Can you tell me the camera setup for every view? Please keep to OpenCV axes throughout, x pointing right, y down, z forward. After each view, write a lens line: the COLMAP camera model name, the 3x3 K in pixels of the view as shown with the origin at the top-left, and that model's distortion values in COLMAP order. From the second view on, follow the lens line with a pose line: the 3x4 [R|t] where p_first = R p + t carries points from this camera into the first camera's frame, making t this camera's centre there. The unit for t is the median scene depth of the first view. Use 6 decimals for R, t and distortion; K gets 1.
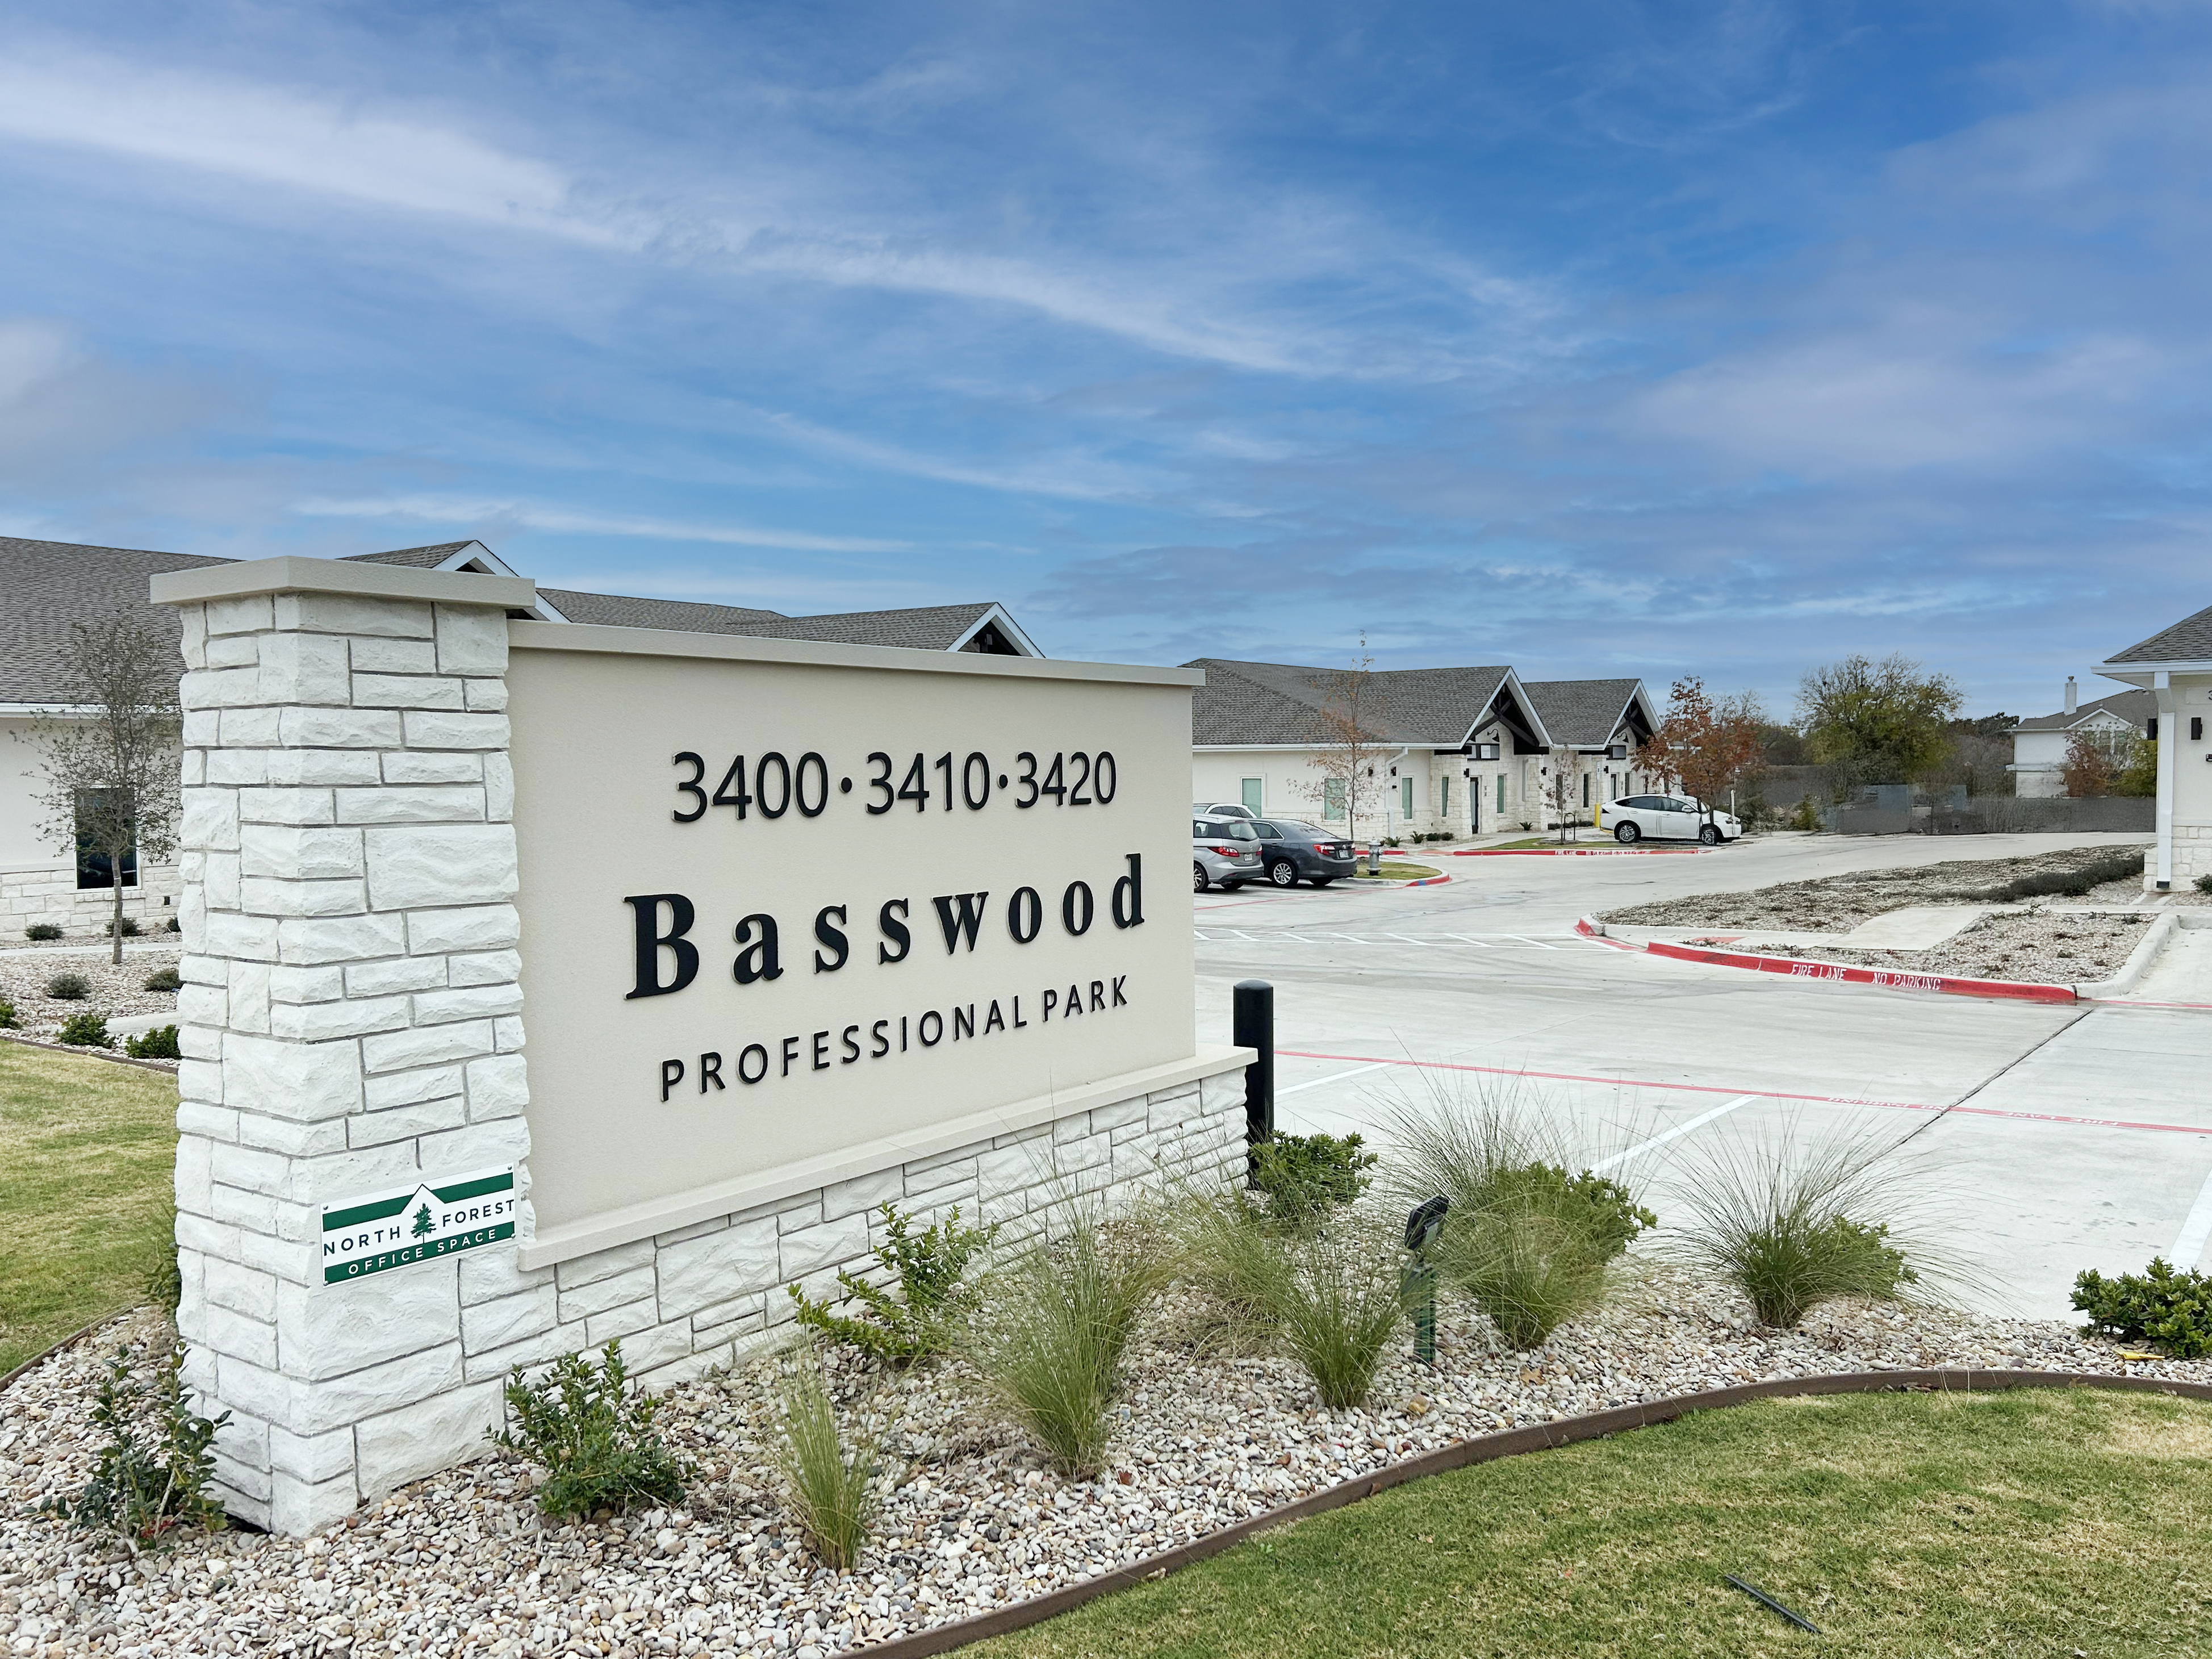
lens RADIAL K [[1761.1, 0, 1185.4], [0, 1761.1, 838.6], [0, 0, 1]] dist [0.152111, -0.243961]
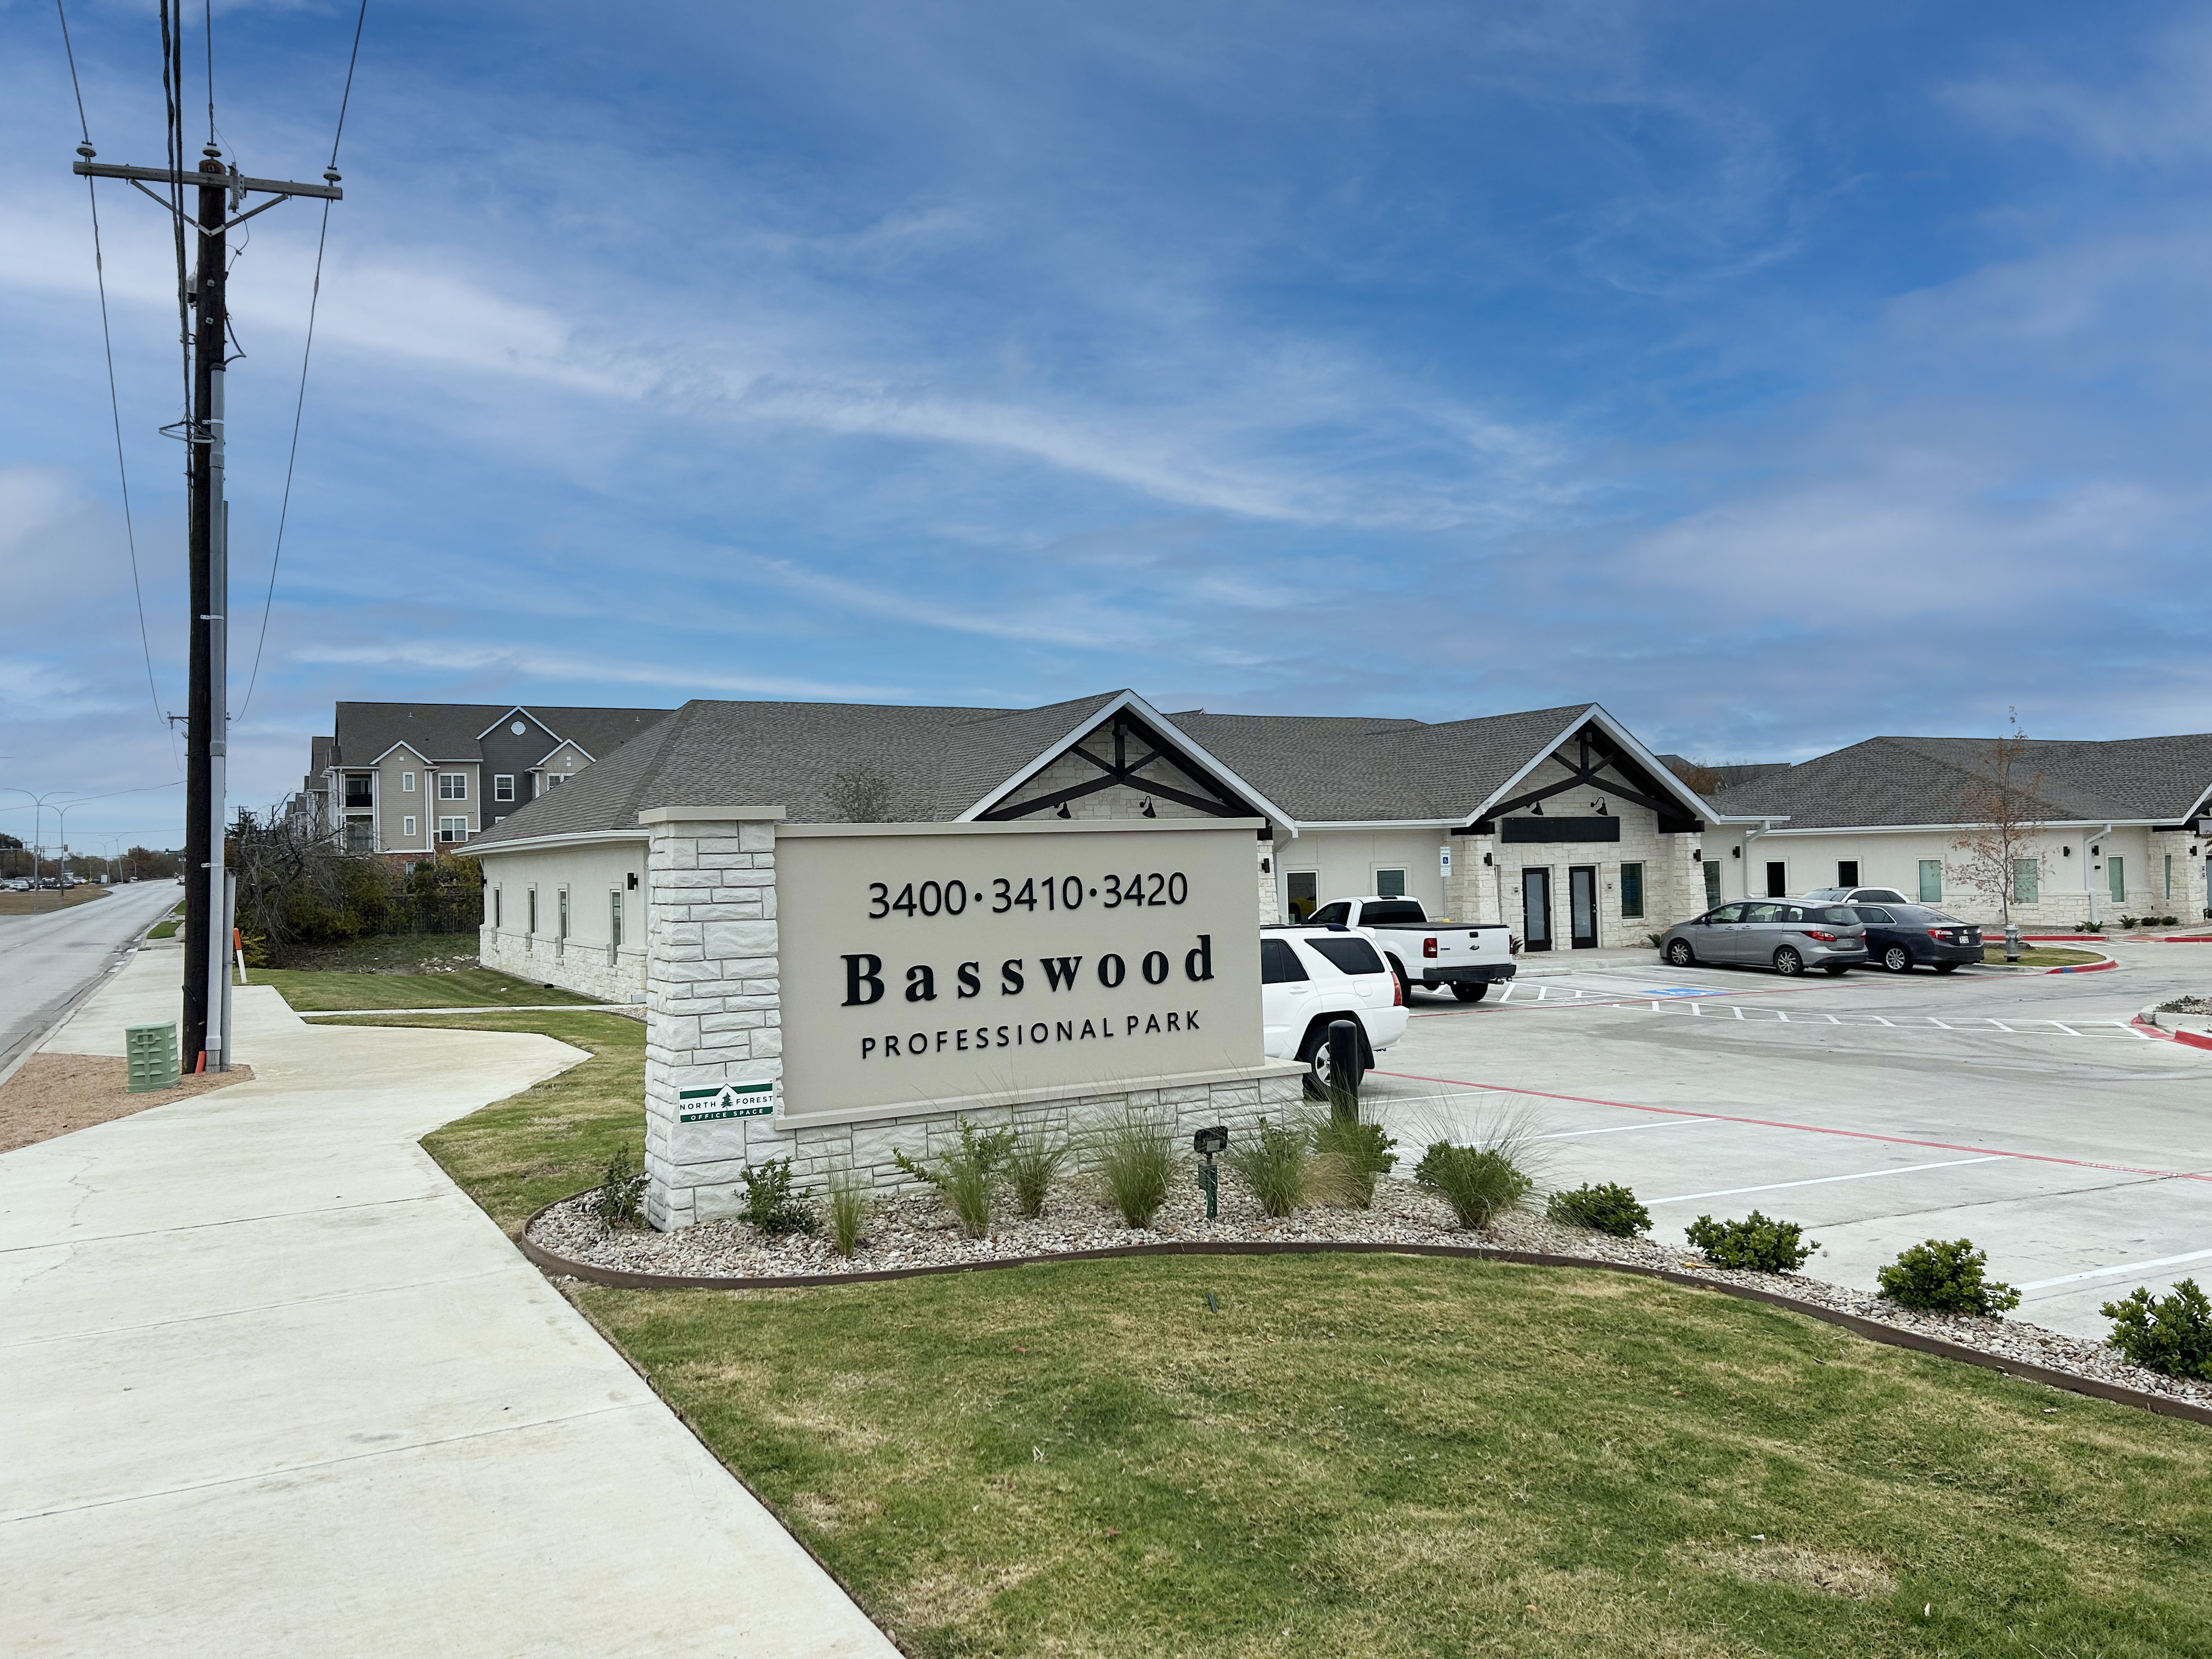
lens RADIAL K [[1761.0, 0, 1185.4], [0, 1761.0, 838.6], [0, 0, 1]] dist [0.152111, -0.243961]
pose [[0.910116, -0.018674, -0.413932, 0.788974], [-0.000464, 0.998937, -0.046086, -0.006434], [0.414353, 0.042135, 0.909141, -0.606477]]
